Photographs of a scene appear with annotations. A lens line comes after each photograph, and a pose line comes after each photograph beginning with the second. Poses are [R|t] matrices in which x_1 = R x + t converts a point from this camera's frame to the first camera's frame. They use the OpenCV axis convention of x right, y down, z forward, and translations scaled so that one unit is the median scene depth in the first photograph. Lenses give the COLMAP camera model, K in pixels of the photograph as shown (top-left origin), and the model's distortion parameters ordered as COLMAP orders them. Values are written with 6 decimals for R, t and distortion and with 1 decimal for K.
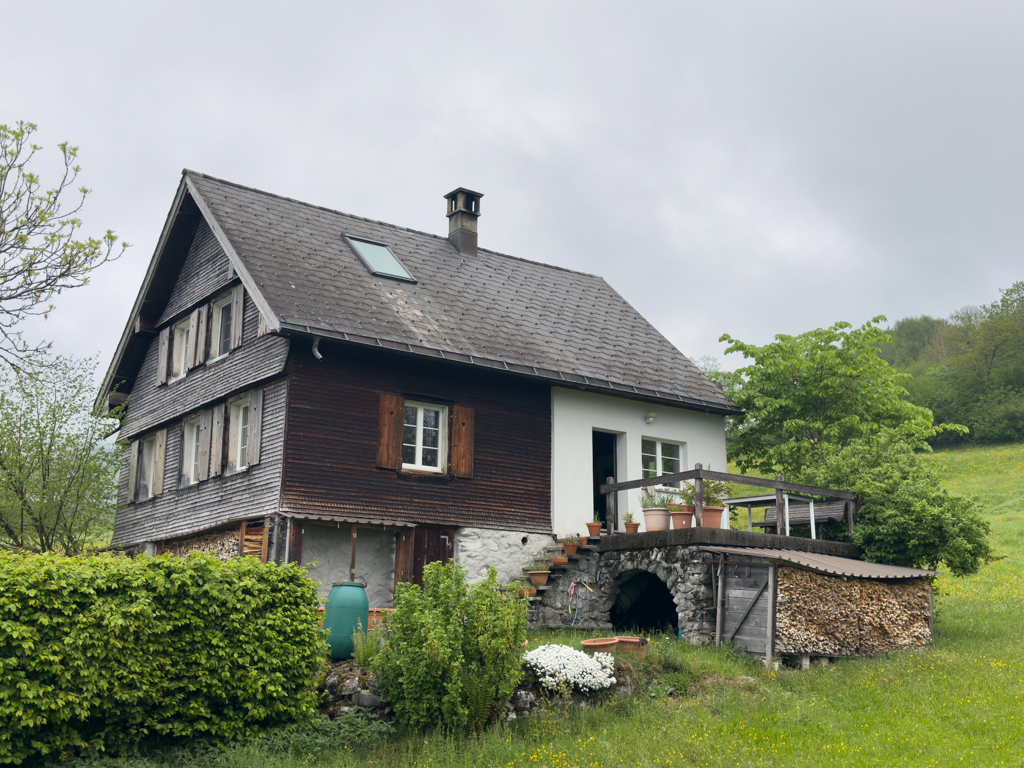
lens RADIAL K [[1133.5, 0, 512.0], [0, 1133.5, 384.0], [0, 0, 1]] dist [0.114388, -0.010920]
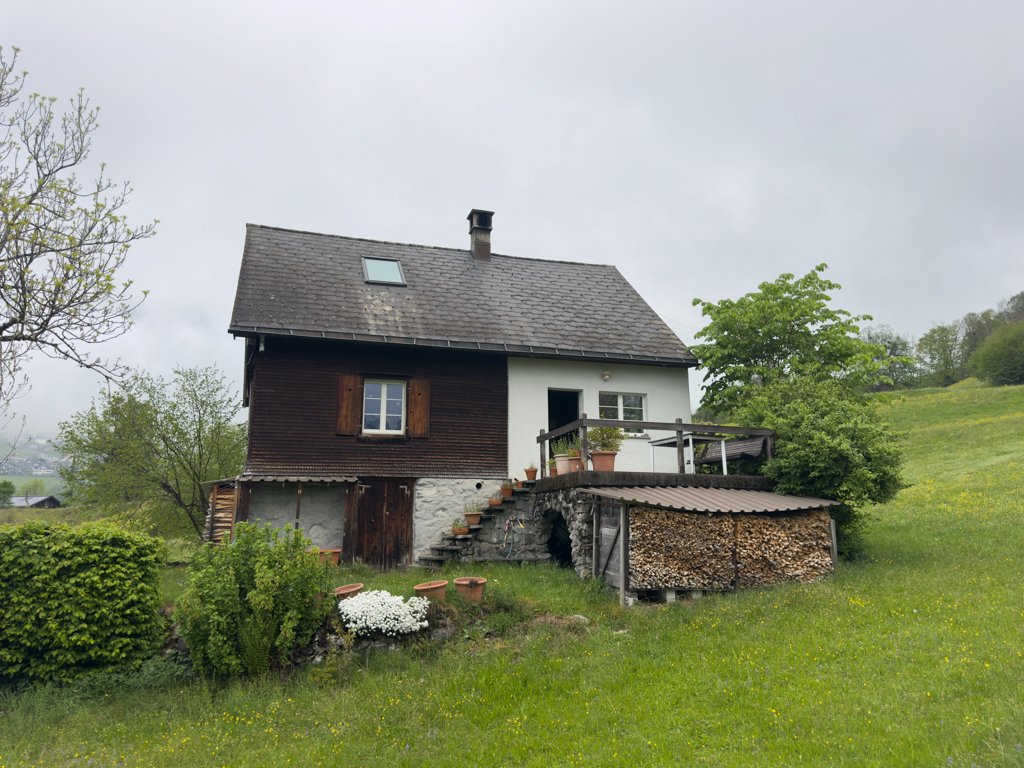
lens RADIAL K [[723.8, 0, 512.0], [0, 723.8, 384.0], [0, 0, 1]] dist [0.129427, -0.173818]
pose [[0.946068, -0.081535, -0.313540, 0.305696], [0.087713, 0.996130, 0.005623, 0.029462], [0.311868, -0.032822, 0.949558, 0.290373]]
